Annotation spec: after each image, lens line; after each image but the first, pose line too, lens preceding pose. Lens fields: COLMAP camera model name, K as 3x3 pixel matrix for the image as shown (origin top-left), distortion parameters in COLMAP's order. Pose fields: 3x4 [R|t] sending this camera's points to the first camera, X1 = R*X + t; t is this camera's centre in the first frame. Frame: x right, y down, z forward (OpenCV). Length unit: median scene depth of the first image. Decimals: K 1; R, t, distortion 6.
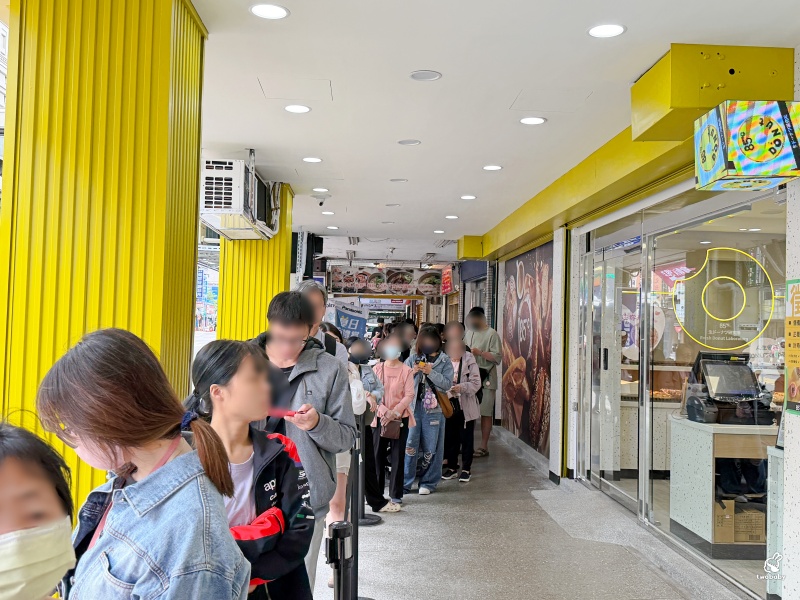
lens RADIAL K [[802.8, 0, 400.0], [0, 802.8, 300.0], [0, 0, 1]] dist [0.005275, 0.003549]
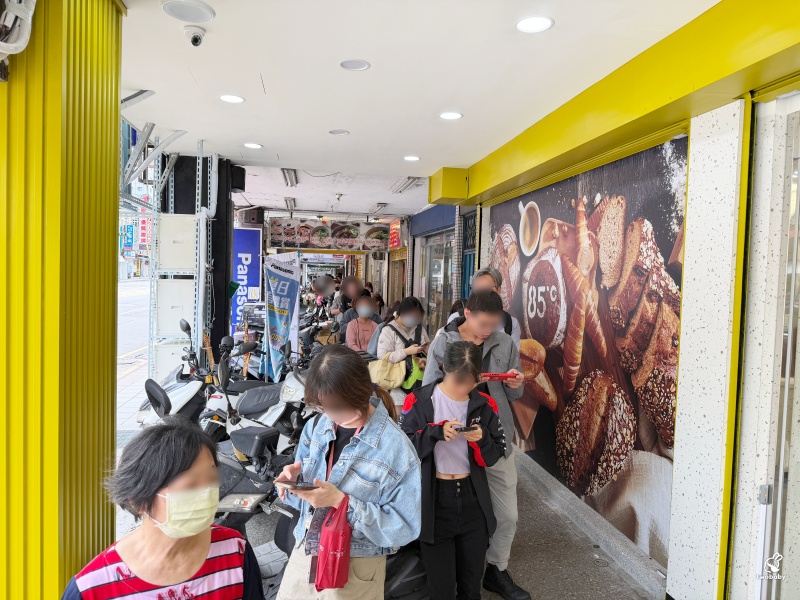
lens RADIAL K [[562.6, 0, 400.0], [0, 562.6, 300.0], [0, 0, 1]] dist [0.204081, -0.220508]
pose [[0.993502, -0.003994, 0.113745, -0.012316], [-0.005188, 0.996757, 0.080308, -0.001680], [-0.113697, -0.080376, 0.990259, 0.333234]]
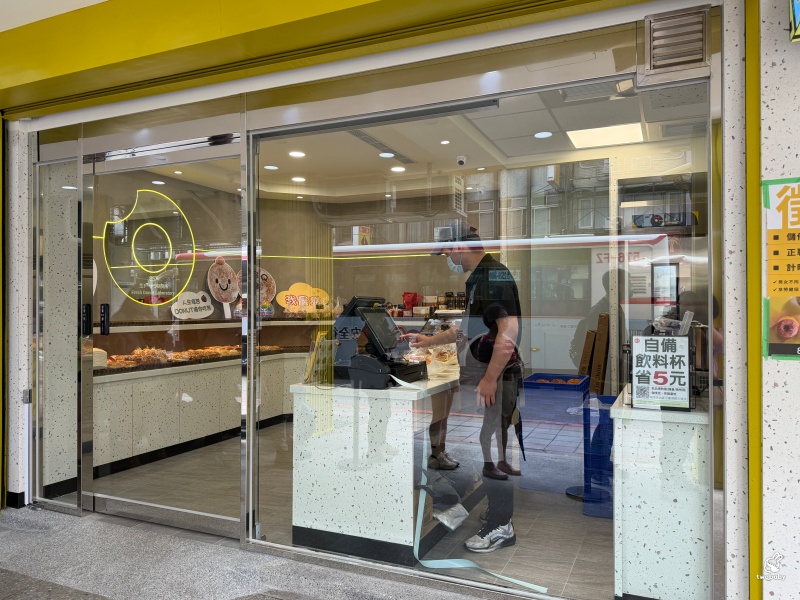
lens RADIAL K [[586.2, 0, 400.0], [0, 586.2, 300.0], [0, 0, 1]] dist [0.002656, -0.002098]
pose [[0.438218, -0.020575, 0.898633, -0.035323], [-0.013337, 0.999479, 0.029387, 0.017733], [-0.898770, -0.024863, 0.437715, 0.248371]]
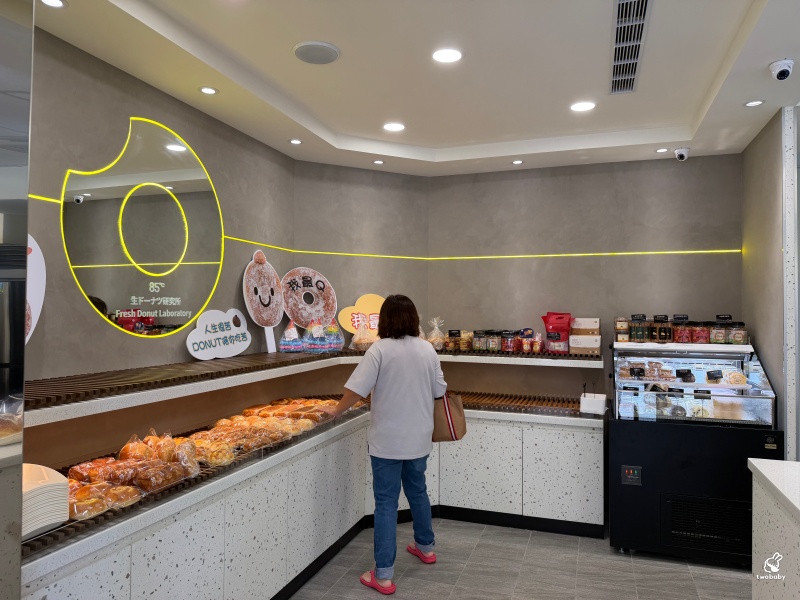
lens RADIAL K [[570.6, 0, 400.0], [0, 570.6, 300.0], [0, 0, 1]] dist [-0.034903, 0.078370]
pose [[0.373642, -0.009662, 0.927523, 0.073542], [-0.026837, 0.999415, 0.021222, 0.015264], [-0.927185, -0.032821, 0.373164, 0.391827]]
